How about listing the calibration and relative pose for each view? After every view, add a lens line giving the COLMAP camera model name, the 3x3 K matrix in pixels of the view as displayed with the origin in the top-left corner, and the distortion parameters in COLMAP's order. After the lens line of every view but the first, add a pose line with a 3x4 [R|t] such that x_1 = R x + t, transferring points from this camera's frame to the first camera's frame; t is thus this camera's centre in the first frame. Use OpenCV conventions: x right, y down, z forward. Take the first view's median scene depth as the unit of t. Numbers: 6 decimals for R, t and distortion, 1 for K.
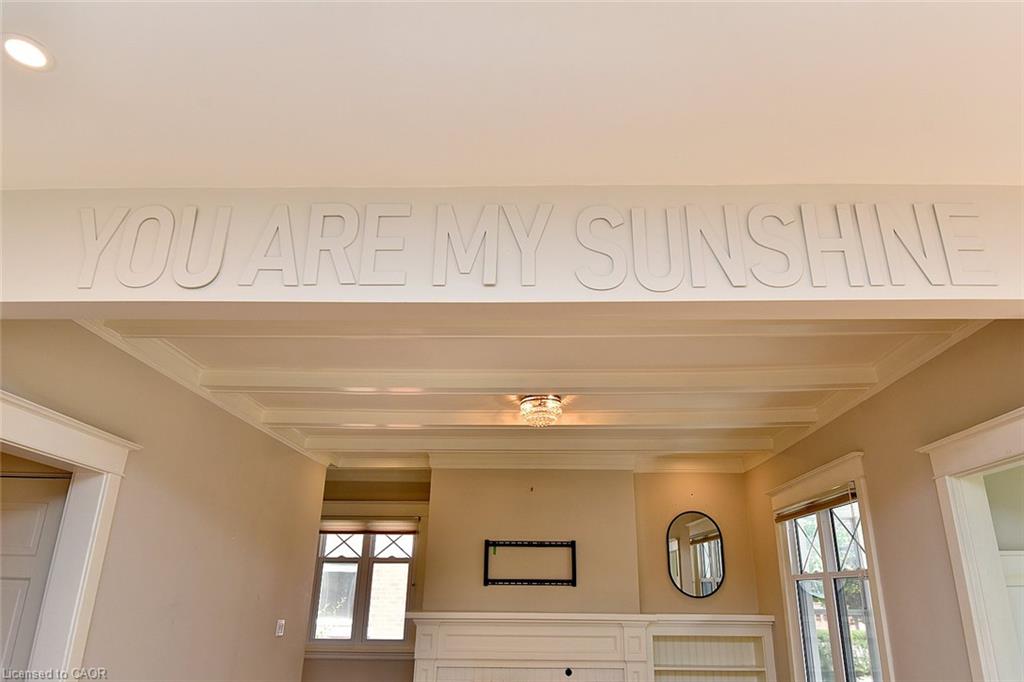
lens RADIAL K [[629.3, 0, 535.8], [0, 629.3, 377.0], [0, 0, 1]] dist [0.008005, 0.000873]
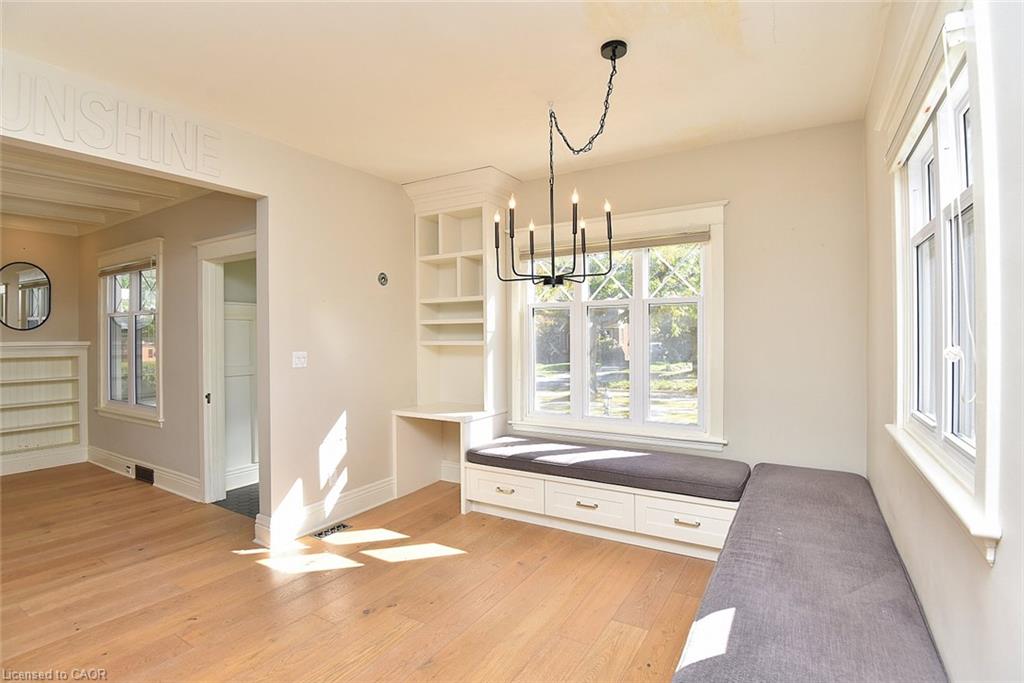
lens RADIAL K [[487.8, 0, 517.9], [0, 487.8, 340.9], [0, 0, 1]] dist [-0.023173, -0.012154]
pose [[0.500018, -0.012706, 0.865922, -0.054725], [-0.274695, 0.945932, 0.172500, -0.058821], [-0.821295, -0.324117, 0.469493, -0.250962]]
